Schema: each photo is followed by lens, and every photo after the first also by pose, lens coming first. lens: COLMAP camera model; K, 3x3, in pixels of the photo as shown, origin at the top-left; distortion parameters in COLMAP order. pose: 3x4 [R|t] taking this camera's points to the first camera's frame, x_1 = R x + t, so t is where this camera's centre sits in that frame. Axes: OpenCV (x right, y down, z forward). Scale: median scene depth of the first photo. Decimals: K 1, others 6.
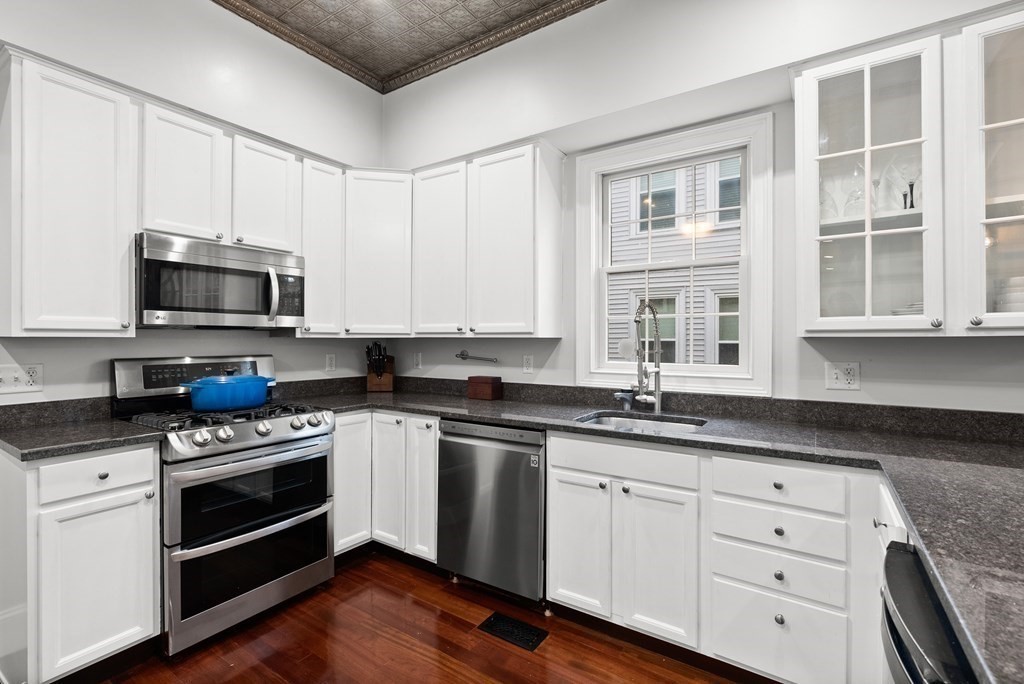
lens RADIAL K [[476.0, 0, 510.9], [0, 476.0, 339.2], [0, 0, 1]] dist [-0.000261, 0.001367]
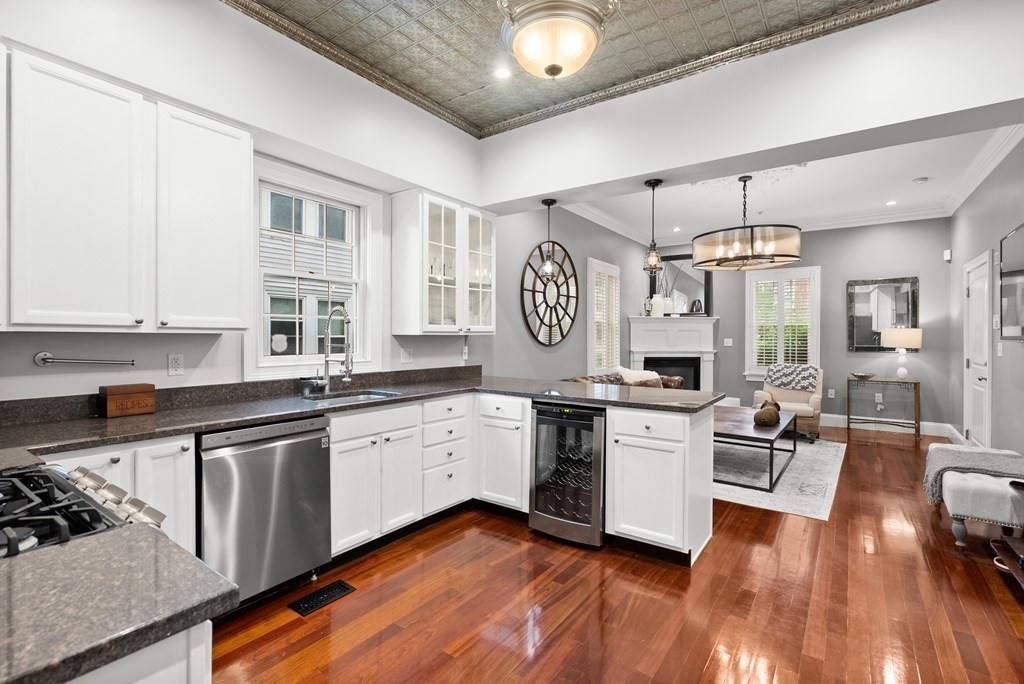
lens RADIAL K [[476.0, 0, 508.1], [0, 476.0, 338.9], [0, 0, 1]] dist [-0.000261, 0.001367]
pose [[0.025593, -0.006454, 0.999652, -0.954607], [-0.004882, 0.999966, 0.006581, -0.001771], [-0.999661, -0.005049, 0.025560, 0.472108]]
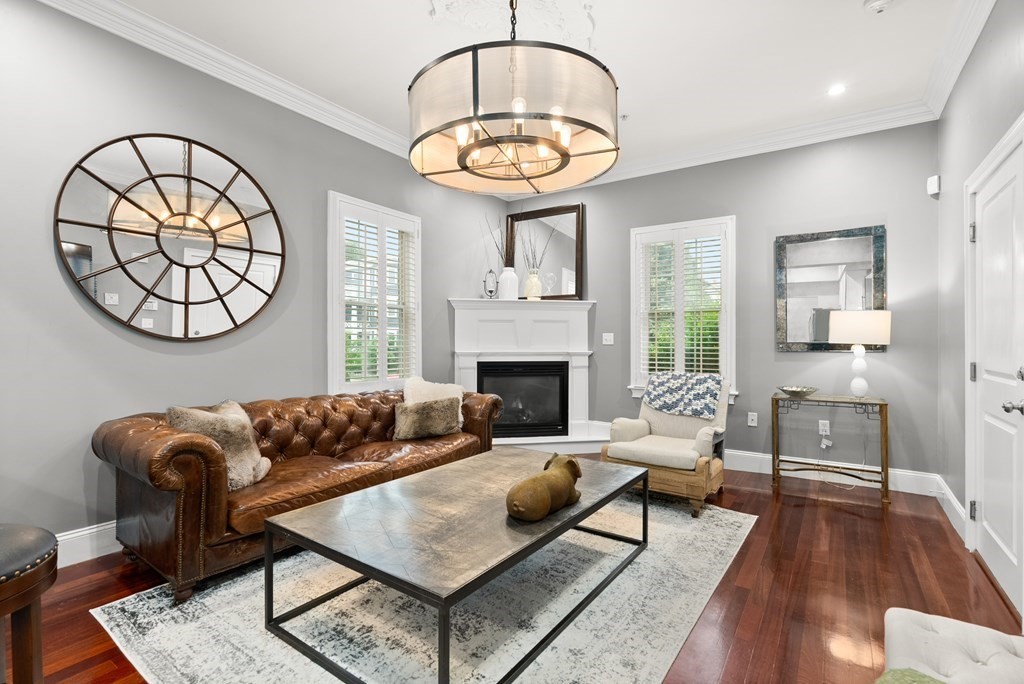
lens RADIAL K [[476.0, 0, 513.2], [0, 476.0, 342.4], [0, 0, 1]] dist [-0.000261, 0.001367]
pose [[0.003397, -0.003667, 0.999988, 0.149582], [-0.002255, 0.999991, 0.003675, 0.043768], [-0.999992, -0.002267, 0.003389, -0.493104]]
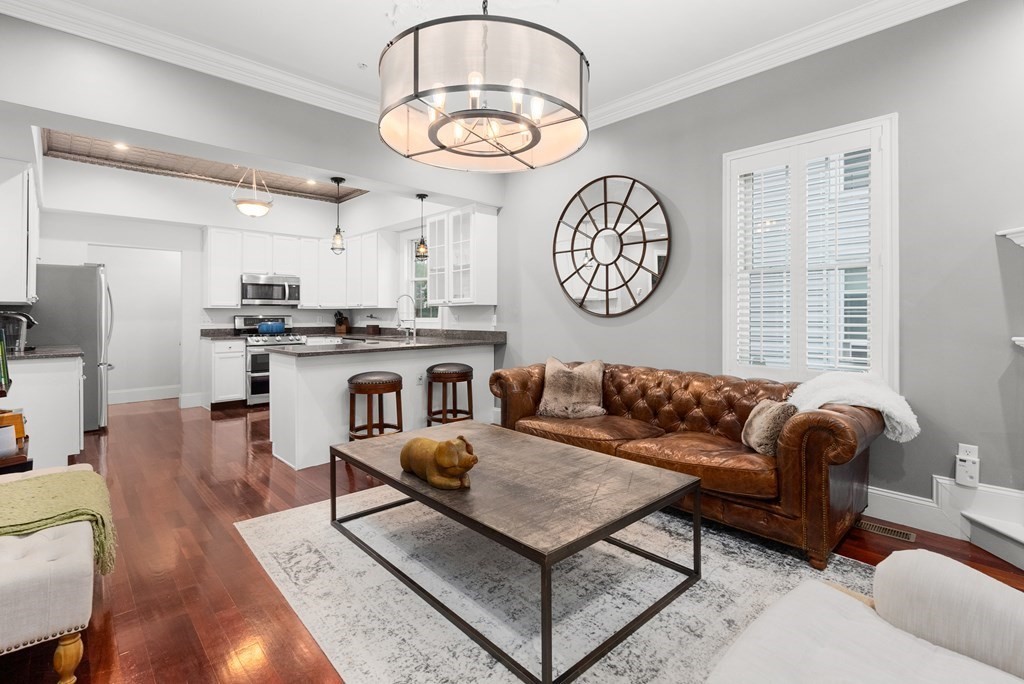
lens RADIAL K [[476.0, 0, 509.9], [0, 476.0, 312.6], [0, 0, 1]] dist [-0.000261, 0.001367]
pose [[0.976597, -0.003009, -0.215057, 1.361904], [0.001541, 0.999974, -0.006994, 0.043421], [0.215072, 0.006499, 0.976577, -1.411279]]
